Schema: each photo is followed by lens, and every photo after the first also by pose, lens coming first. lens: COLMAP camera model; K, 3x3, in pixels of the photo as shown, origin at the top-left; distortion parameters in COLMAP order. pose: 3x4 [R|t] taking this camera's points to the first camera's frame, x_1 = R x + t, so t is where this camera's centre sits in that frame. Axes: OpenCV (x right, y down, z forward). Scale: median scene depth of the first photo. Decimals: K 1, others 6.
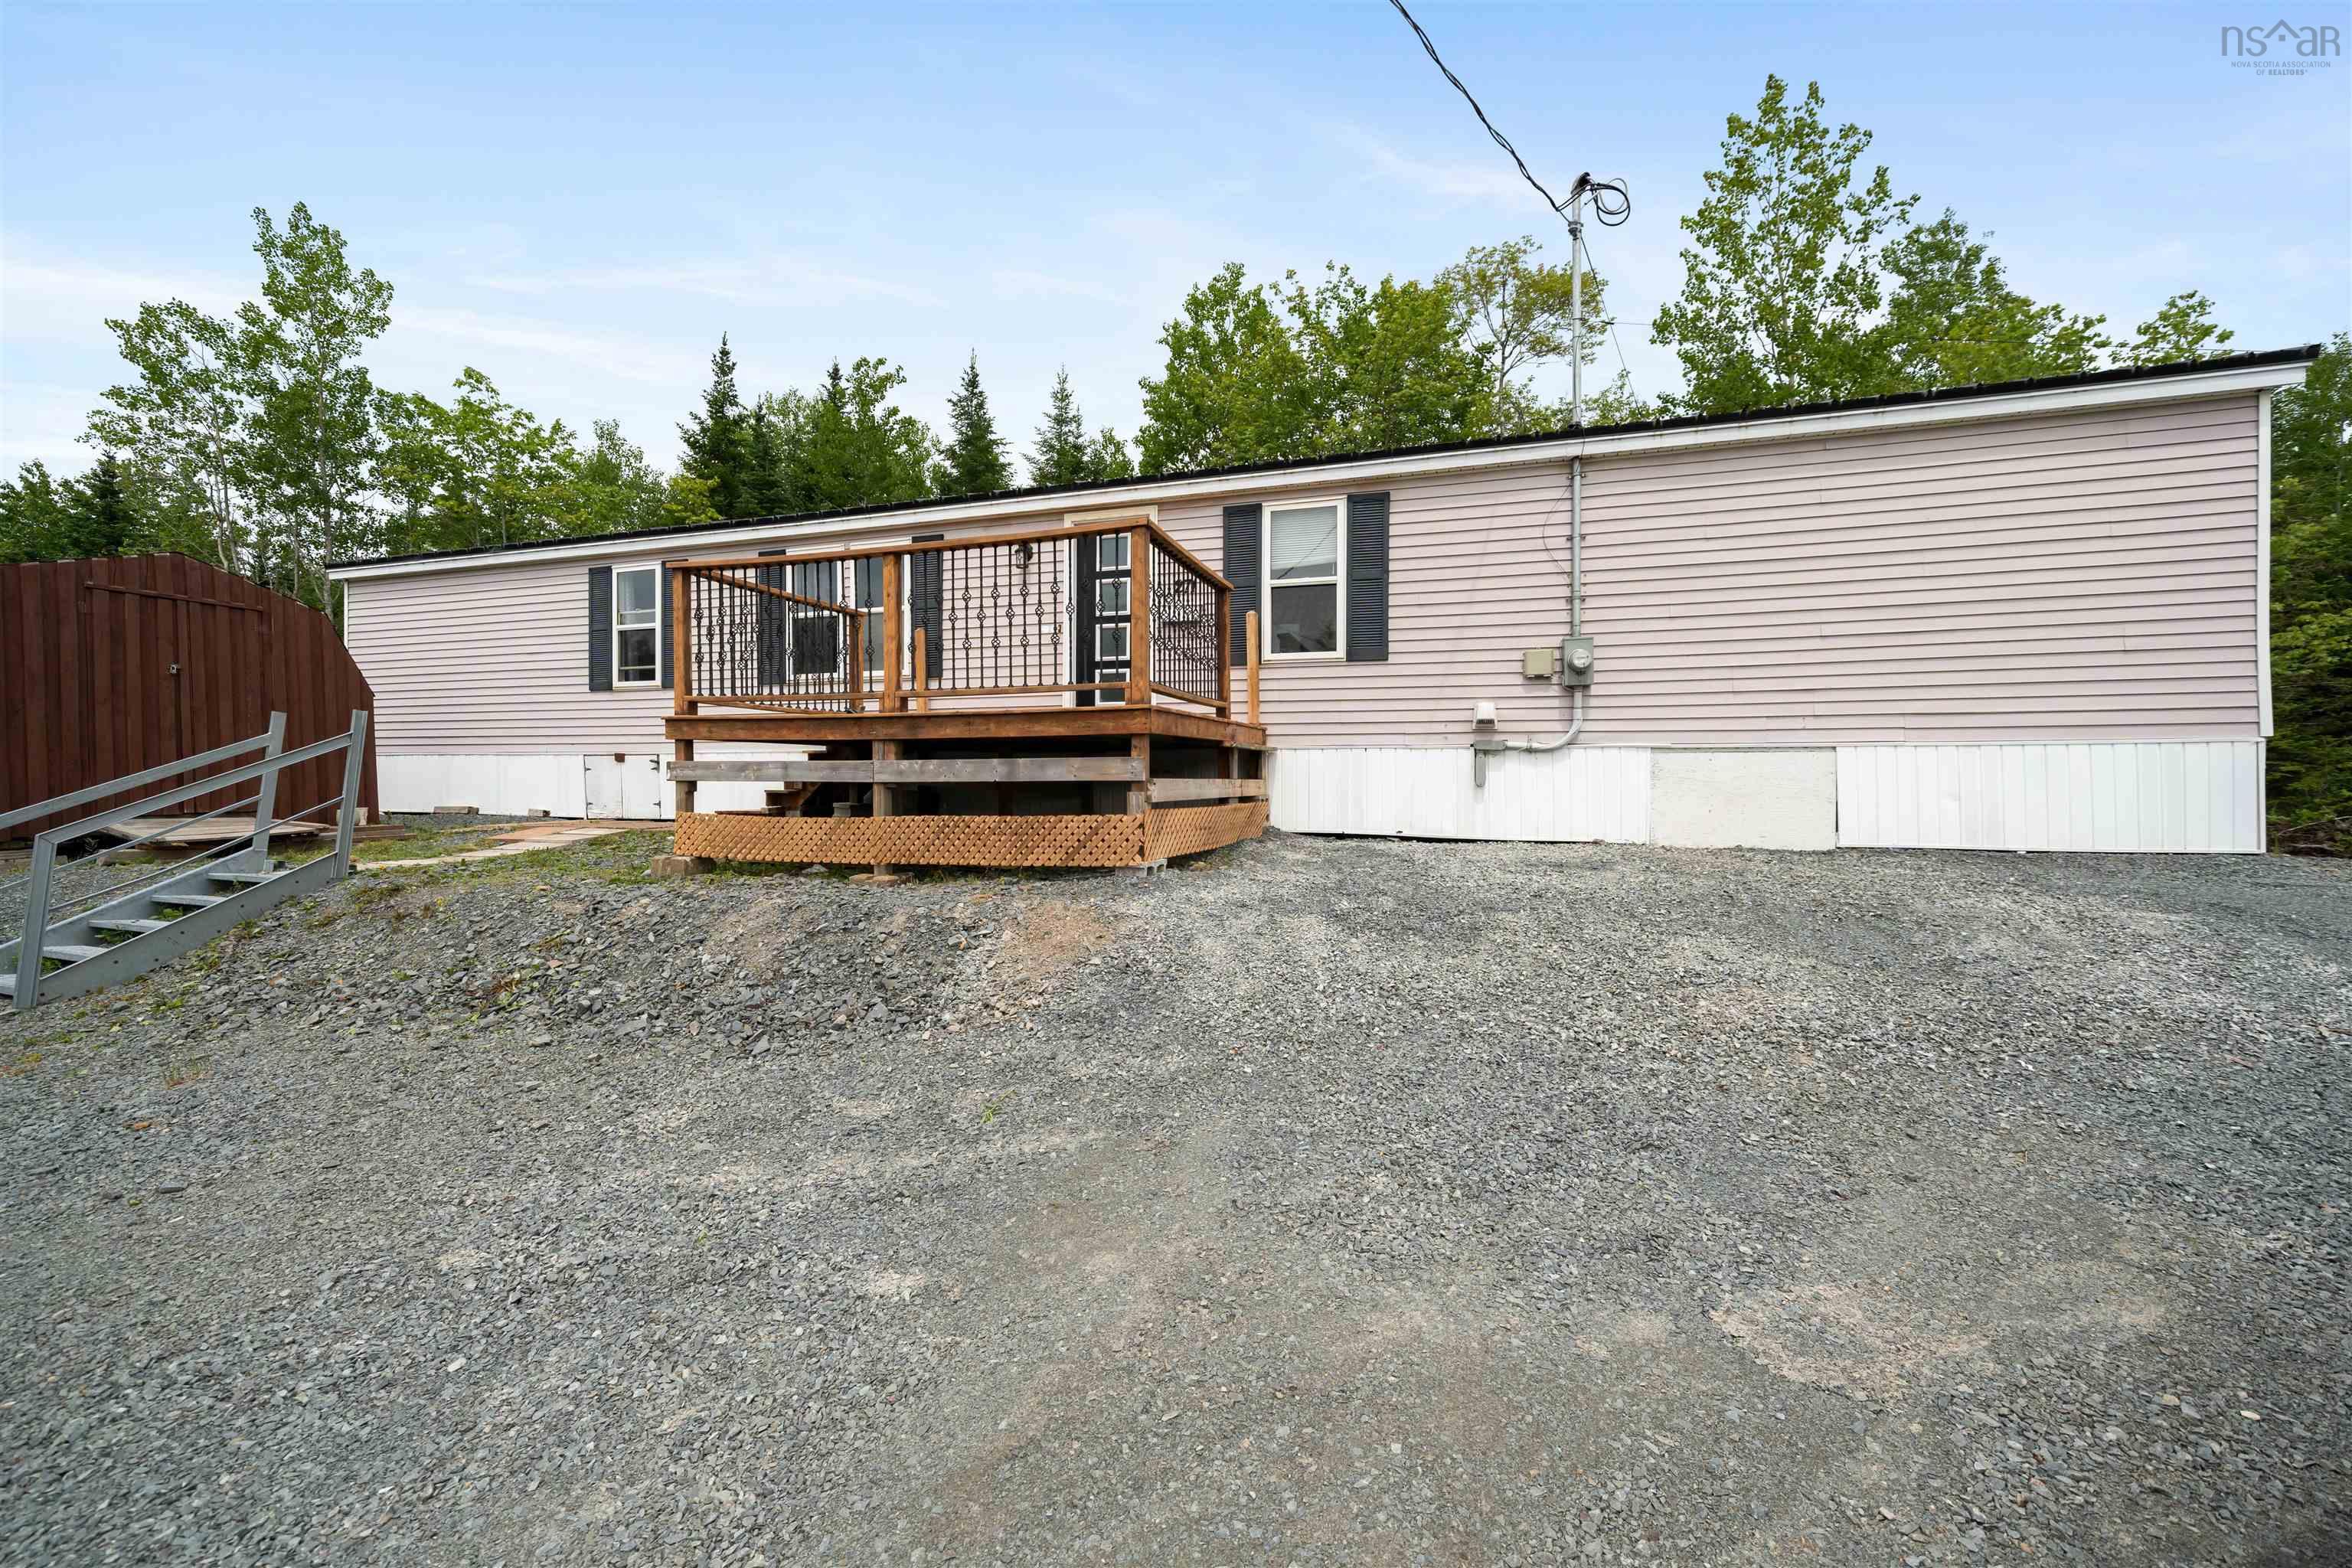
lens RADIAL K [[917.1, 0, 1176.0], [0, 917.1, 784.0], [0, 0, 1]] dist [-0.001154, 0.000042]
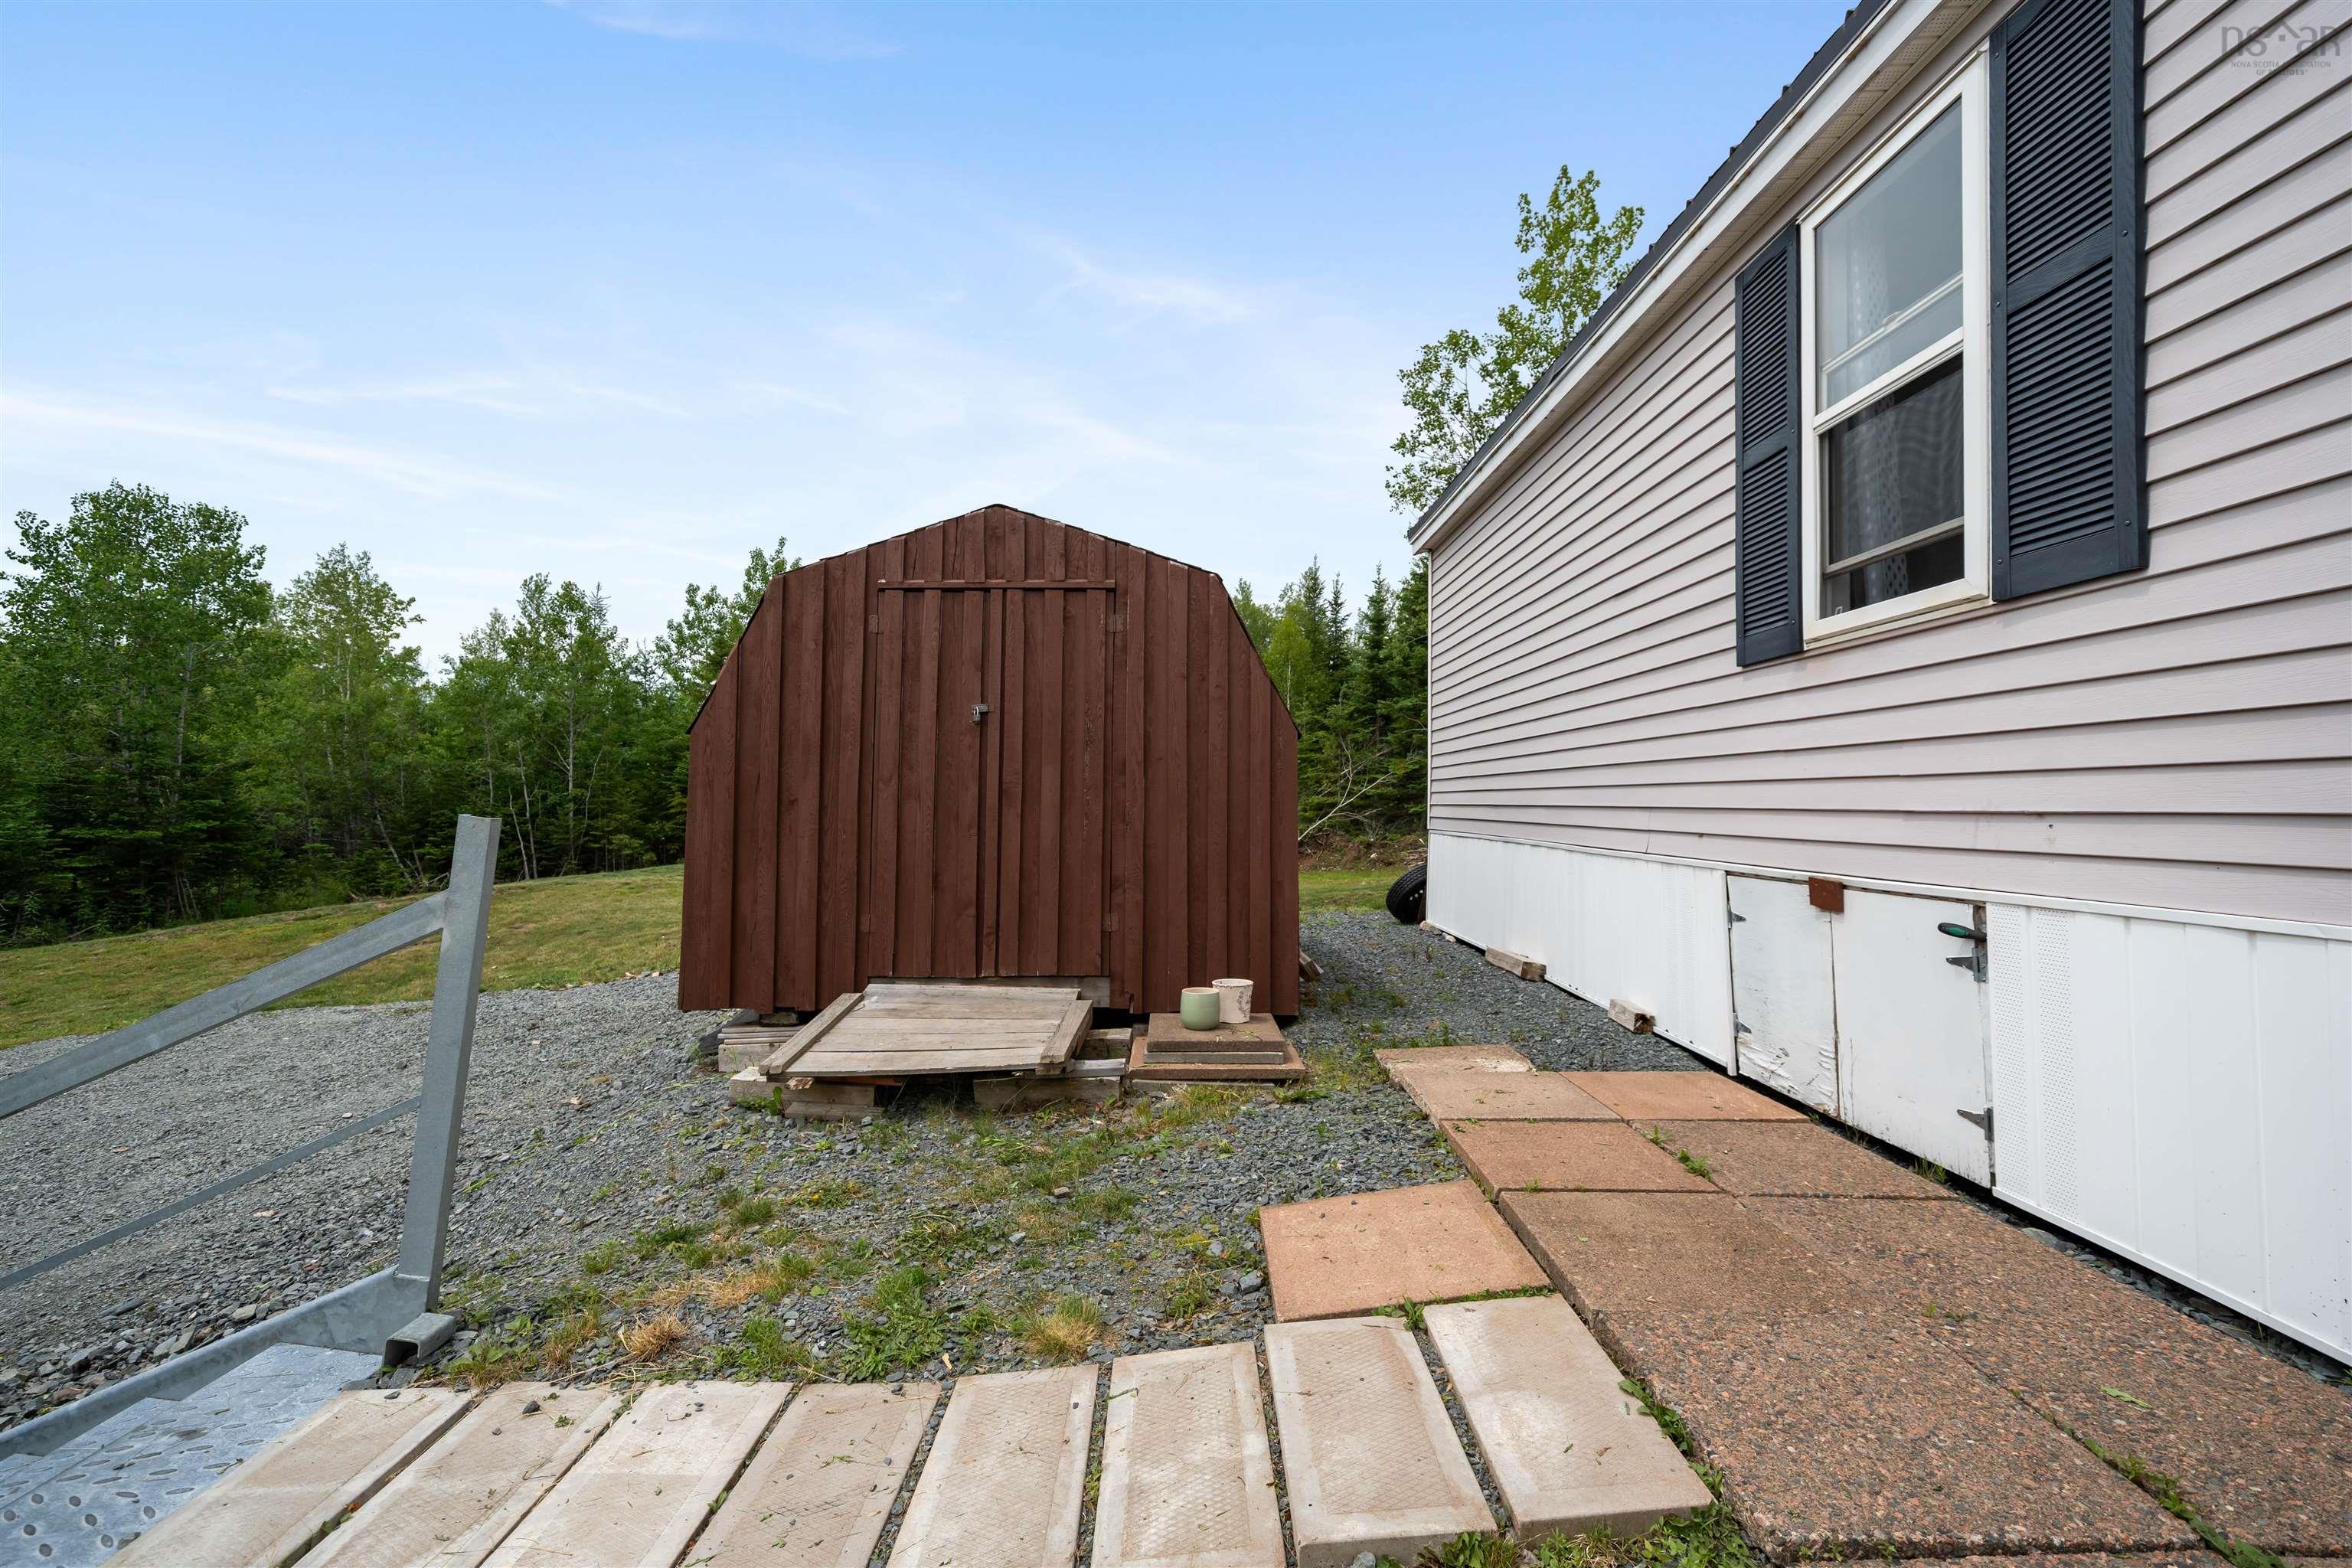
lens RADIAL K [[960.6, 0, 1176.0], [0, 960.6, 784.0], [0, 0, 1]] dist [0.002927, 0.000250]
pose [[0.302896, -0.018569, -0.952843, -0.379972], [-0.005353, 0.999761, -0.021185, -0.053494], [0.953008, 0.011518, 0.302725, 0.707709]]
